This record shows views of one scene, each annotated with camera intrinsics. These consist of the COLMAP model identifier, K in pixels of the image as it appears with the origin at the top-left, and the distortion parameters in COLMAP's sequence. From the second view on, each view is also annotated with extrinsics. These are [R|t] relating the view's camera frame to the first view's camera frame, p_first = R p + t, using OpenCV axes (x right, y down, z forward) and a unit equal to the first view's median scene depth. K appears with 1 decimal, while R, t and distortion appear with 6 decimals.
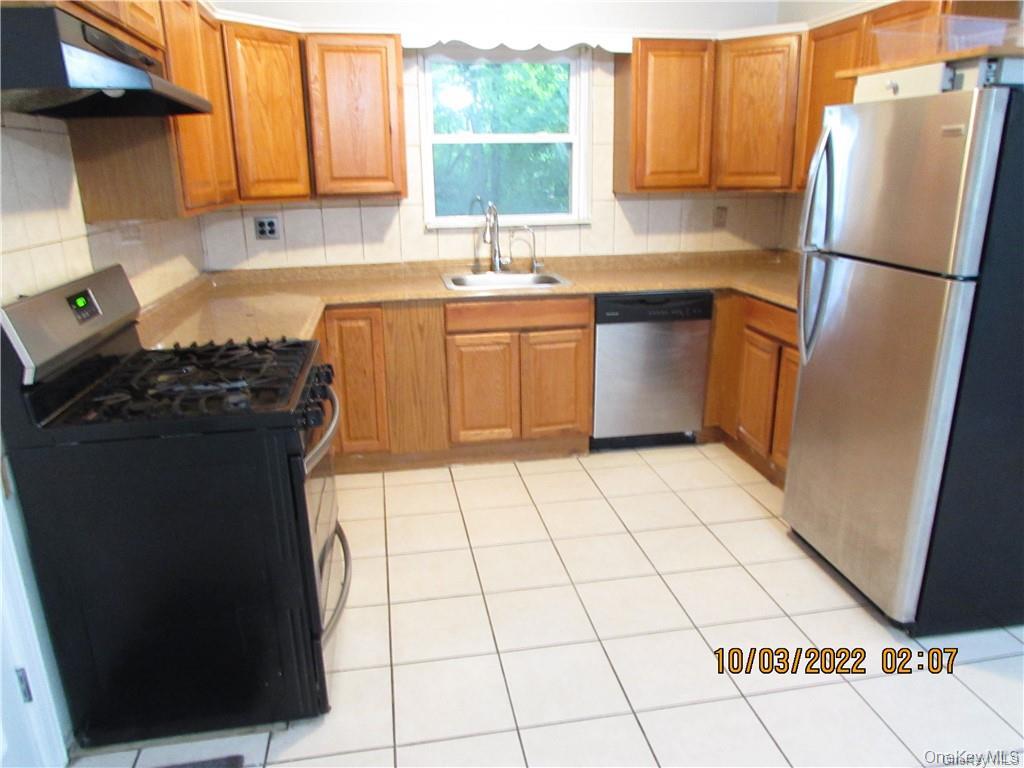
lens RADIAL K [[720.3, 0, 512.5], [0, 720.3, 382.9], [0, 0, 1]] dist [-0.036882, 0.015242]
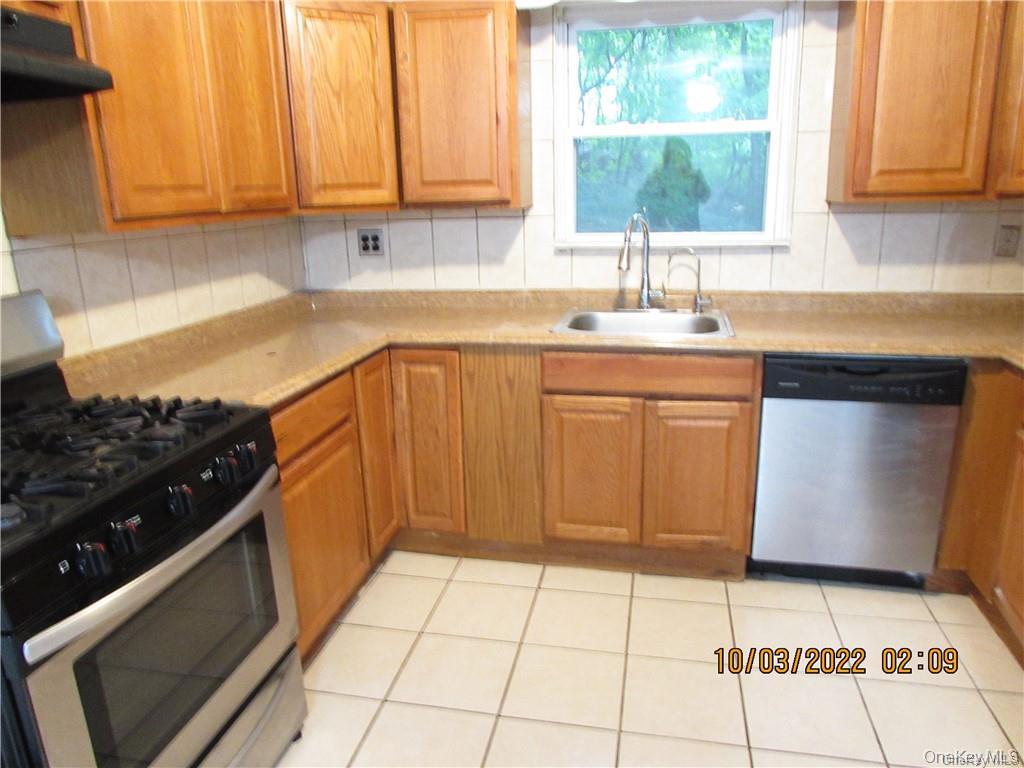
lens RADIAL K [[720.3, 0, 514.1], [0, 720.3, 382.4], [0, 0, 1]] dist [-0.036882, 0.015242]
pose [[0.927381, 0.090588, -0.362986, 0.142544], [-0.096416, 0.995339, 0.002070, -0.074541], [0.361482, 0.033078, 0.931792, 0.292924]]
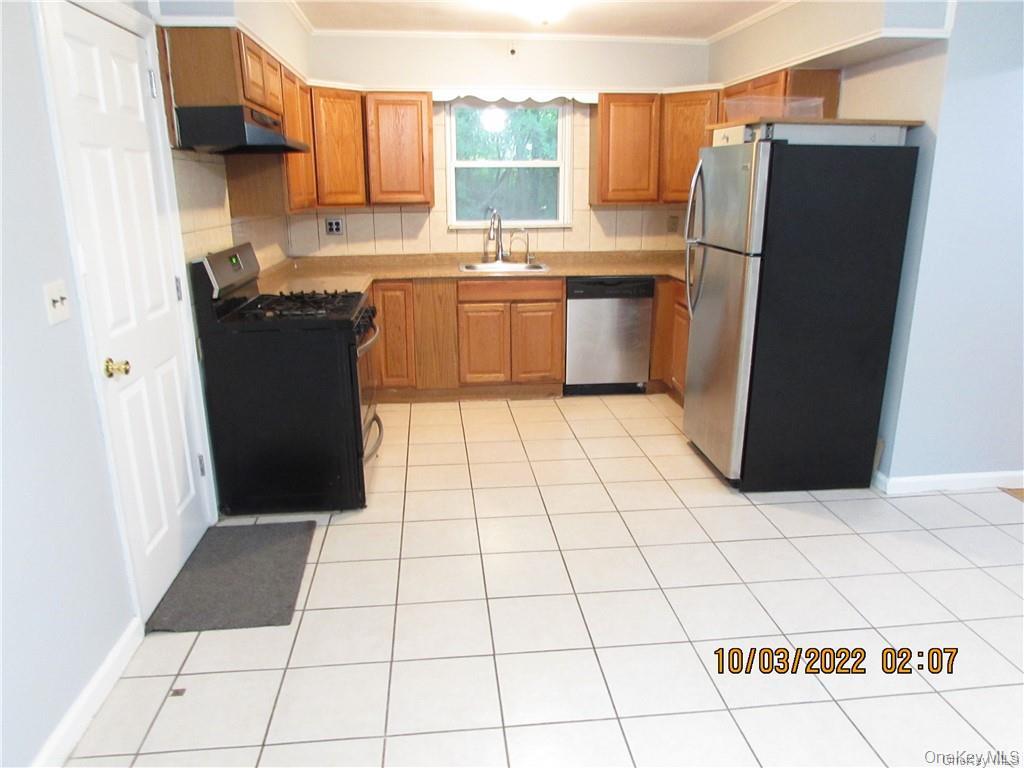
lens RADIAL K [[720.3, 0, 511.2], [0, 720.3, 381.4], [0, 0, 1]] dist [-0.036882, 0.015242]
pose [[0.997351, 0.027523, -0.067334, 0.106557], [-0.028994, 0.999360, -0.020960, 0.107979], [0.066714, 0.022857, 0.997510, -0.376994]]
